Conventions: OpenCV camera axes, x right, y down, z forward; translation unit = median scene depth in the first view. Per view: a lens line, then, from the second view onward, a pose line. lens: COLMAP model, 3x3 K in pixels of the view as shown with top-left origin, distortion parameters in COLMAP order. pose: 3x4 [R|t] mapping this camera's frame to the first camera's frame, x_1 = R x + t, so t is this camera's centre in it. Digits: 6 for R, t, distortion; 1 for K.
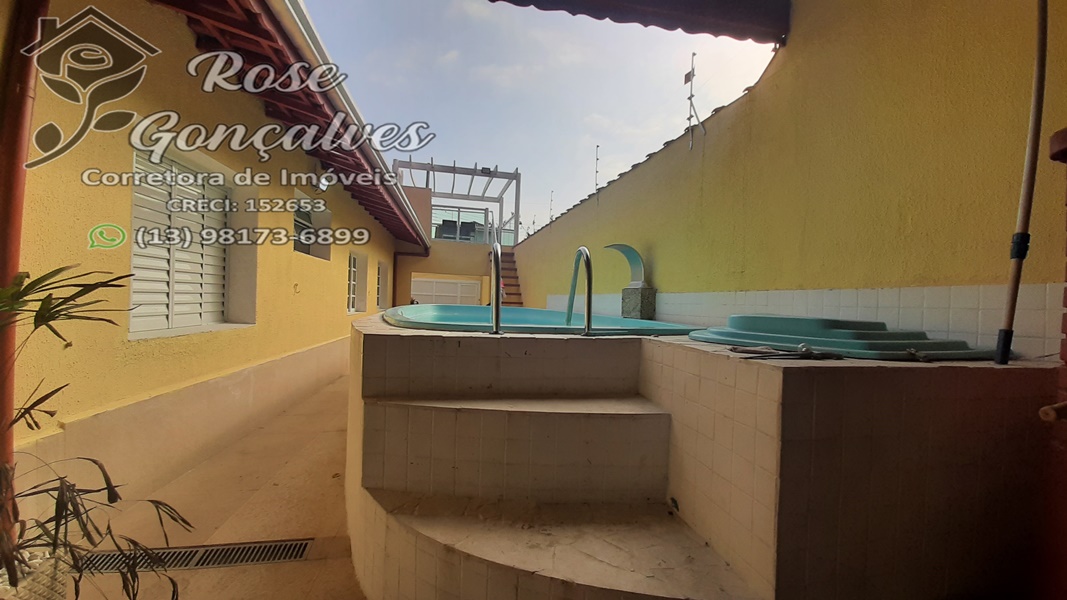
lens RADIAL K [[417.5, 0, 538.2], [0, 417.5, 301.3], [0, 0, 1]] dist [0.000077, -0.007741]
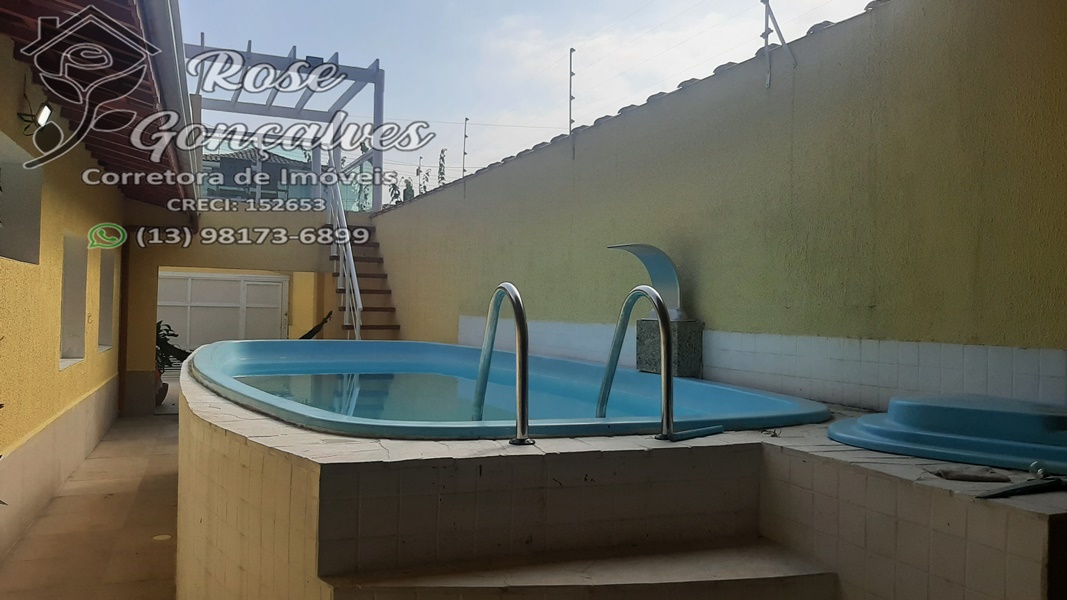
lens RADIAL K [[822.7, 0, 531.0], [0, 822.7, 300.2], [0, 0, 1]] dist [0.019451, -0.055474]
pose [[0.987128, -0.016116, 0.159117, -0.145286], [0.018087, 0.999776, -0.010947, -0.060479], [-0.158905, 0.013684, 0.987199, -0.073778]]
